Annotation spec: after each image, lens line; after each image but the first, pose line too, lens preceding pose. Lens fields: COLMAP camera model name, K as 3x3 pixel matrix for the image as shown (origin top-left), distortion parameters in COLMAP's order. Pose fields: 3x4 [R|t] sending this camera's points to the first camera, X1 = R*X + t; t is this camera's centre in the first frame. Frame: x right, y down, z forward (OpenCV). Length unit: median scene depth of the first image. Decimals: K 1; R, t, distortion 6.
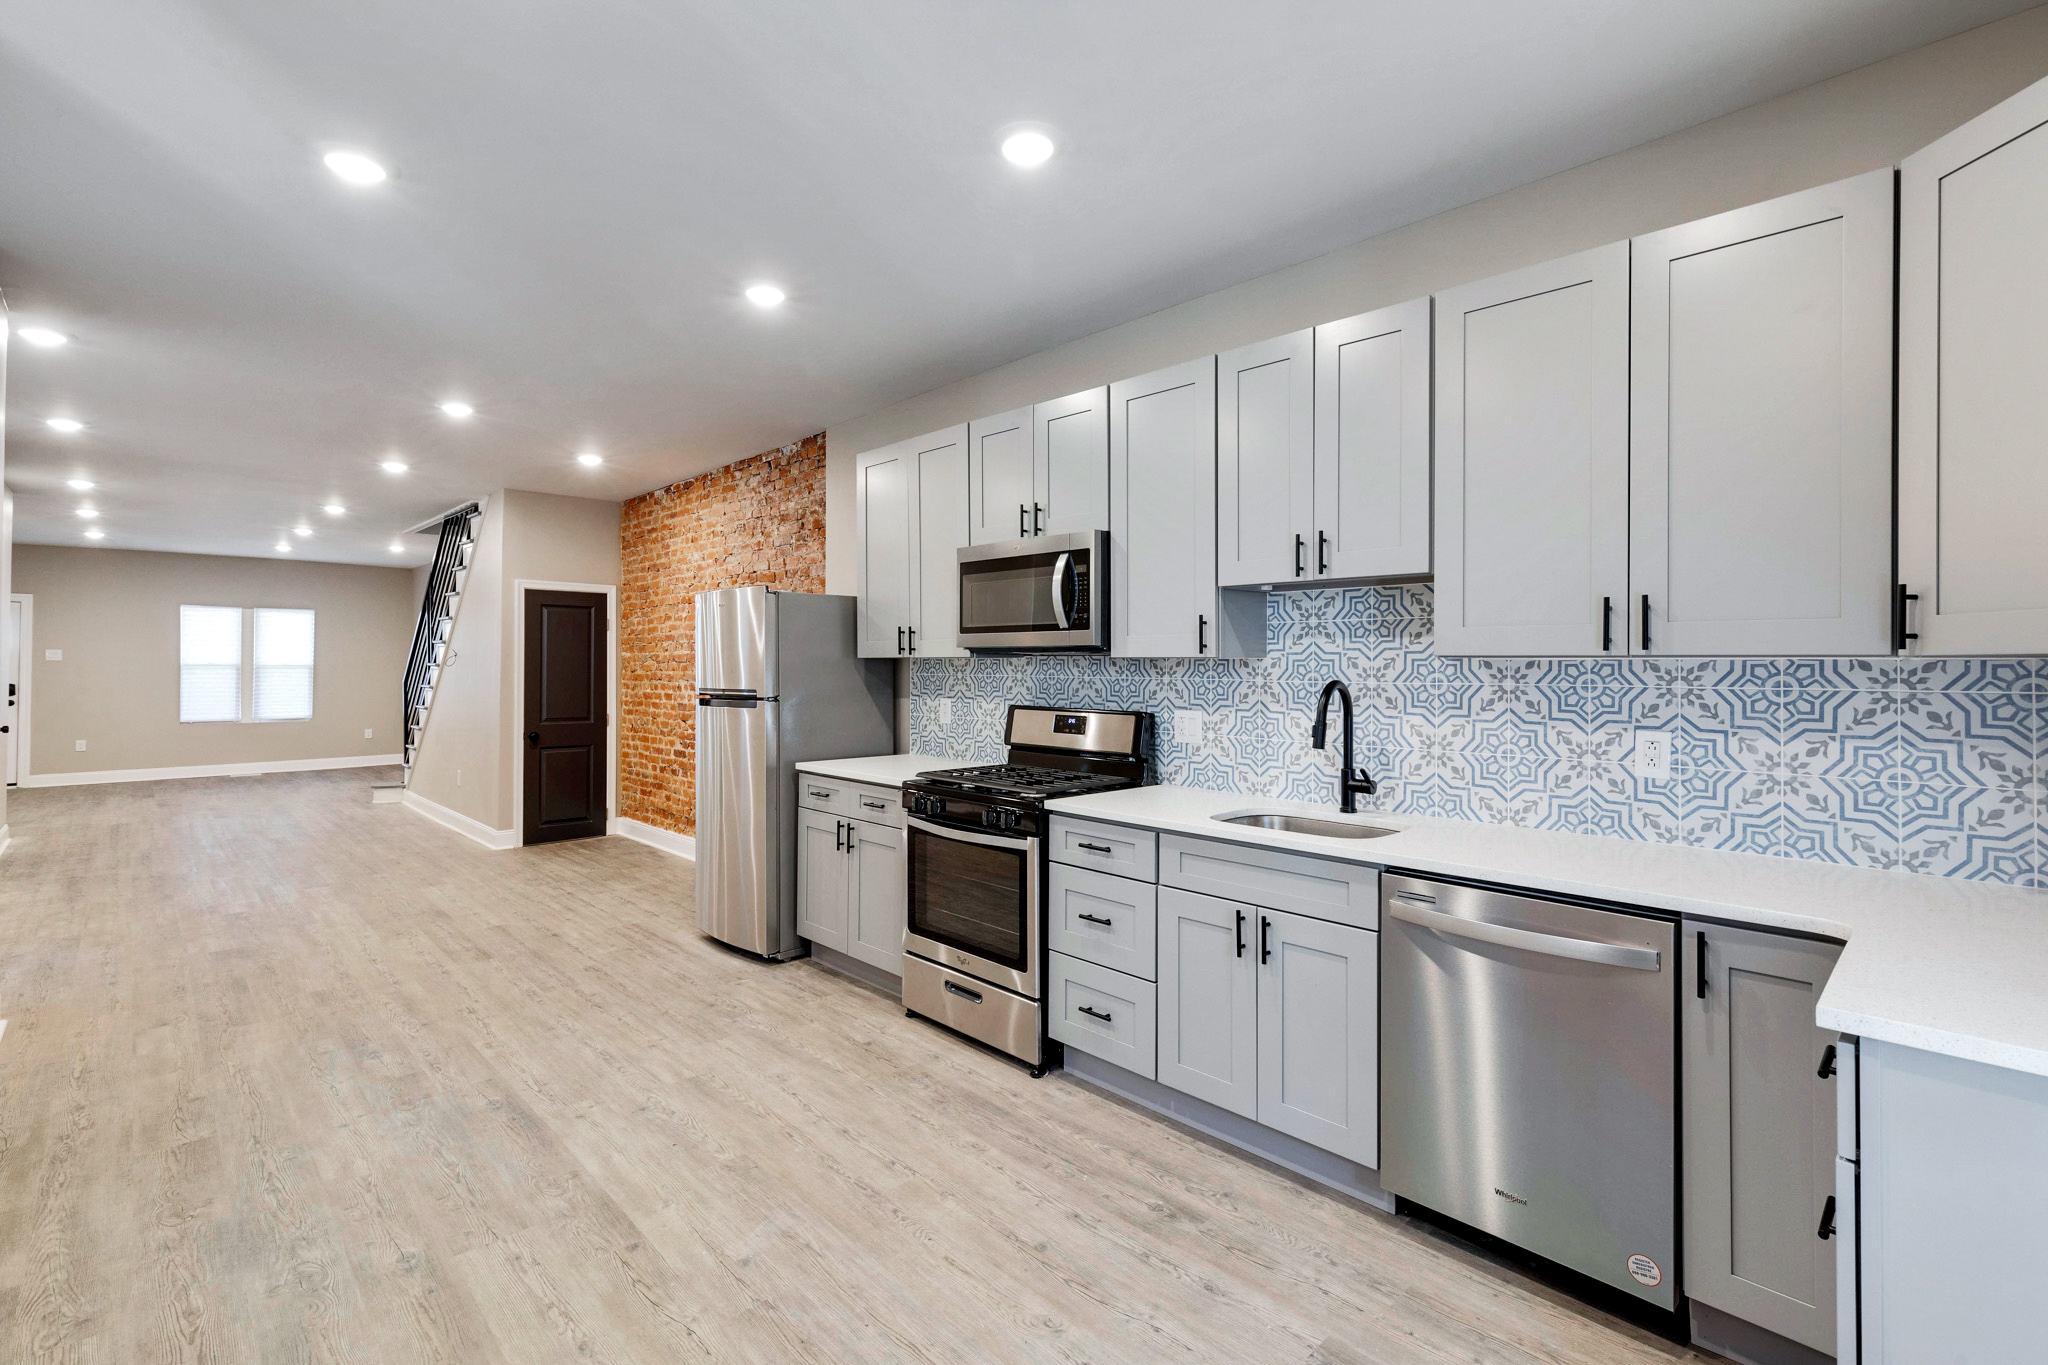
lens RADIAL K [[916.2, 0, 1009.2], [0, 916.2, 664.4], [0, 0, 1]] dist [0.007682, -0.000124]
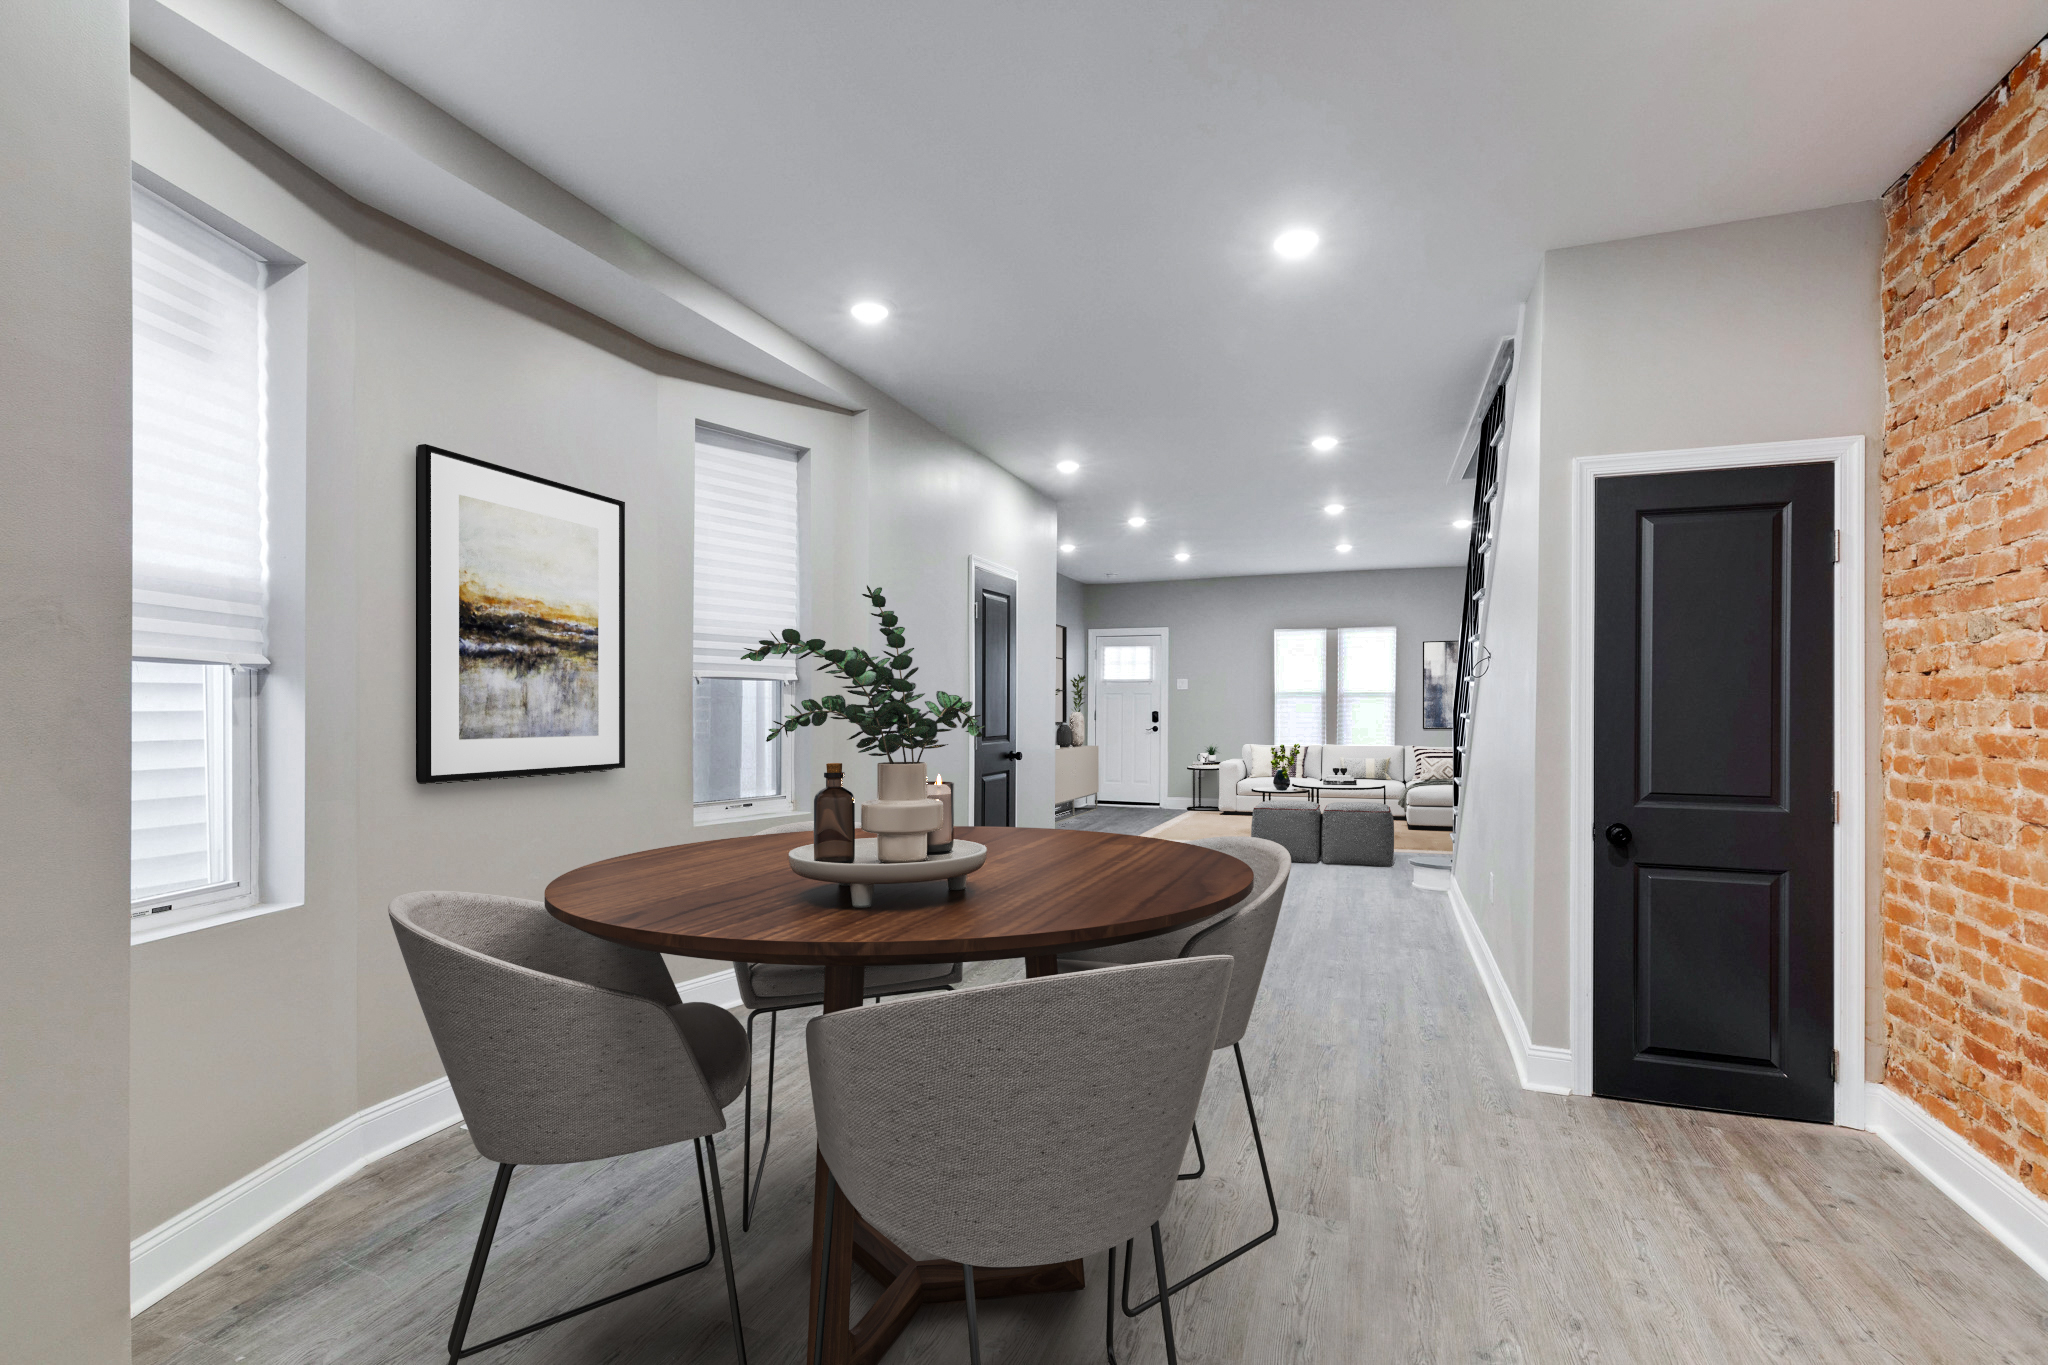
lens RADIAL K [[916.2, 0, 1038.5], [0, 916.2, 703.7], [0, 0, 1]] dist [0.007682, -0.000124]
pose [[0.443921, -0.001713, -0.896065, -0.371398], [0.000806, 0.999999, -0.001513, 0.028670], [0.896066, -0.000050, 0.443921, 0.821703]]
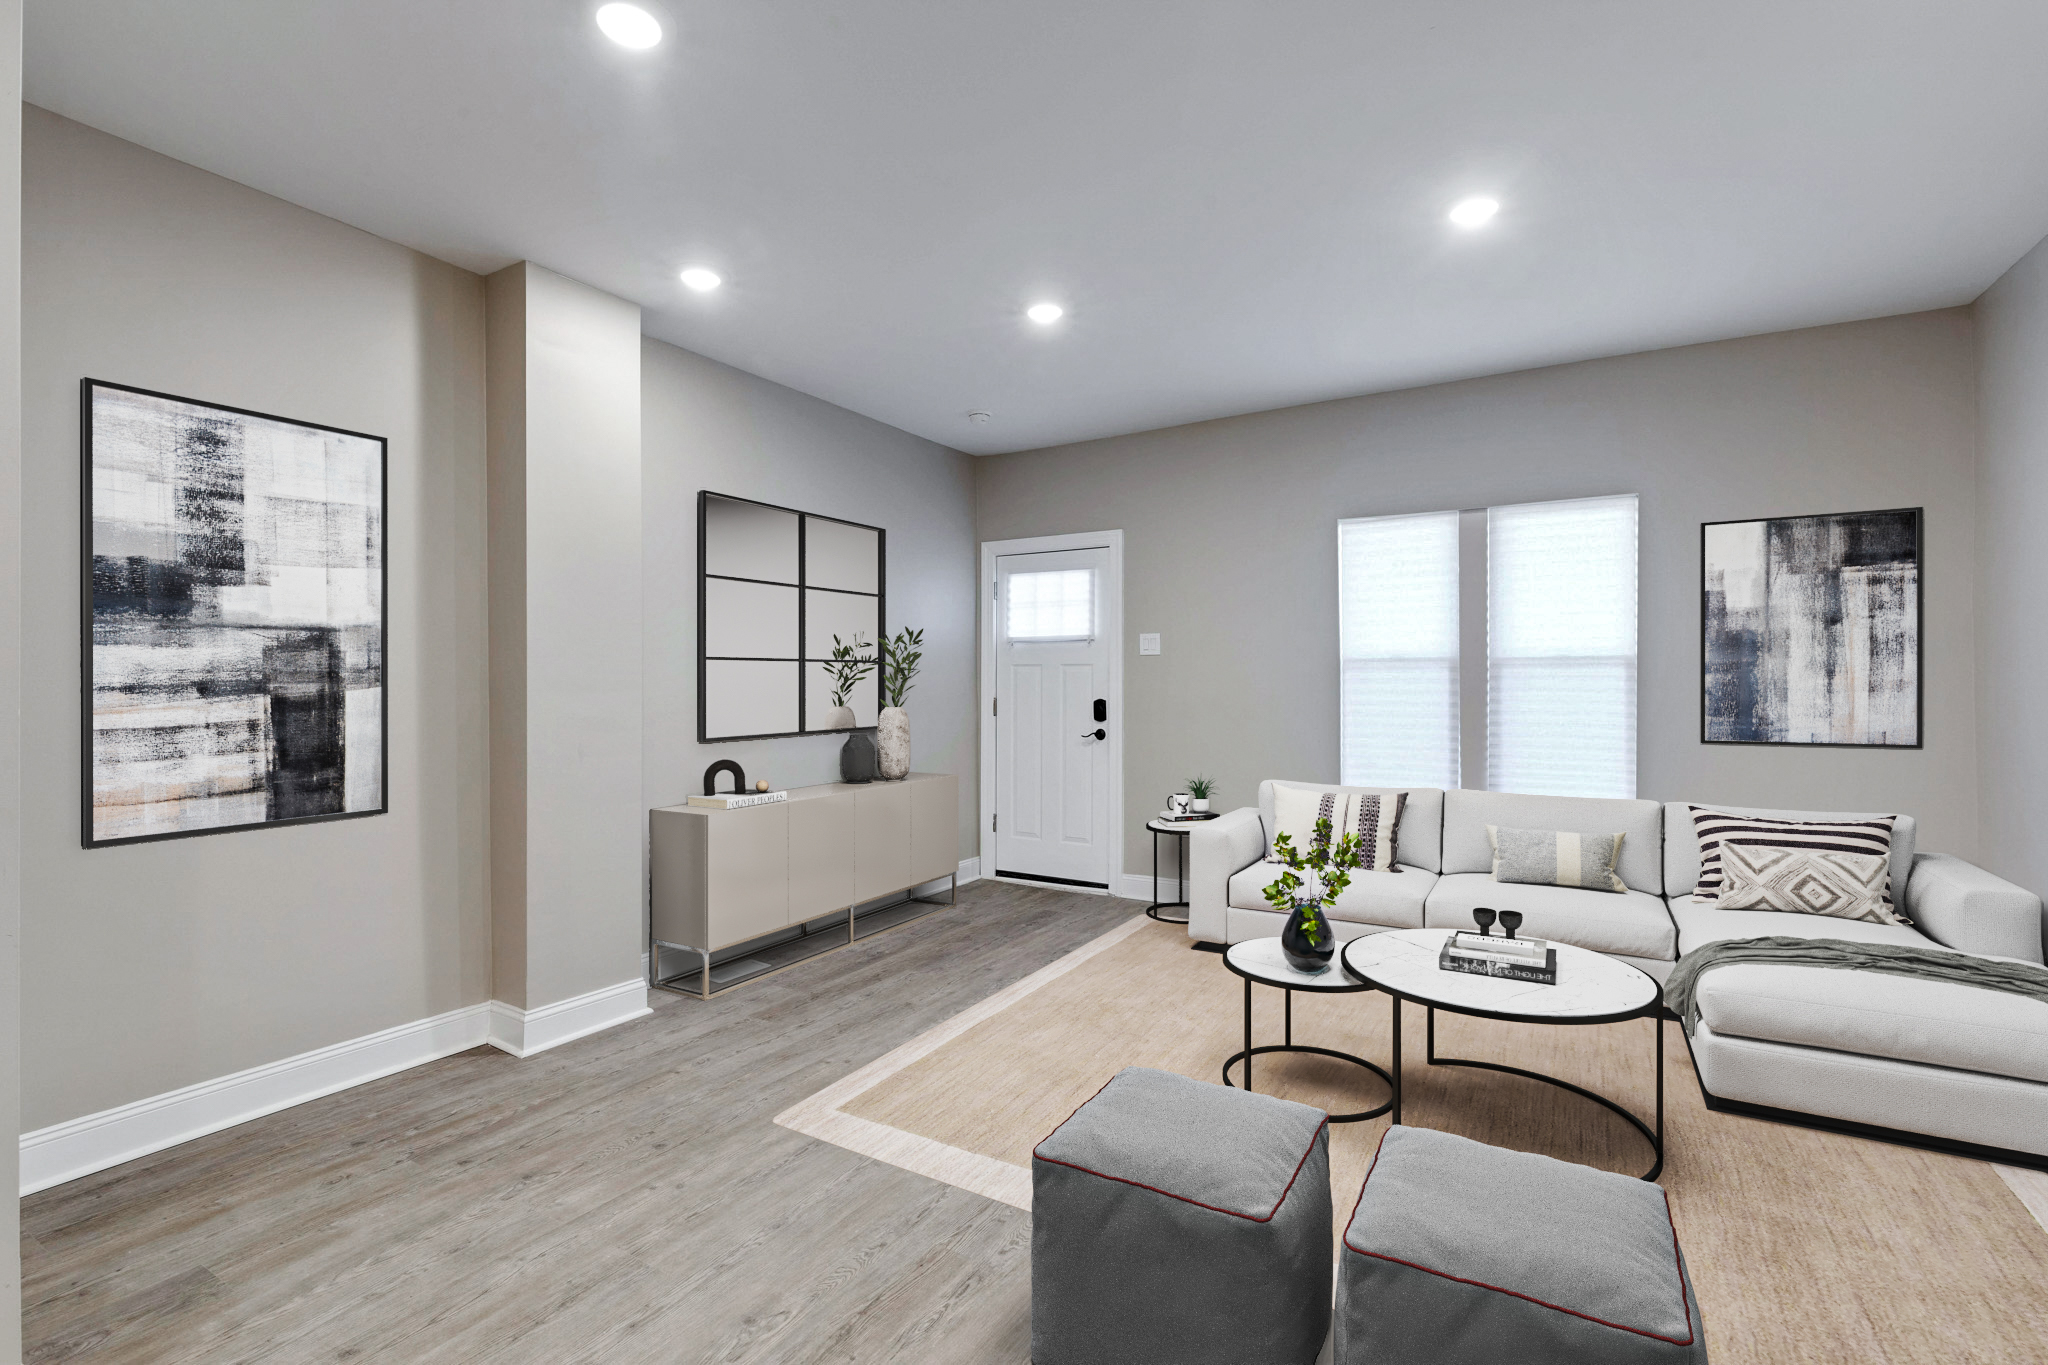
lens RADIAL K [[916.2, 0, 1062.8], [0, 916.2, 700.0], [0, 0, 1]] dist [0.007682, -0.000124]
pose [[0.295664, 0.010980, -0.955229, -1.177496], [0.009660, 0.999848, 0.014483, 0.027913], [0.955243, -0.013509, 0.295513, 1.673366]]
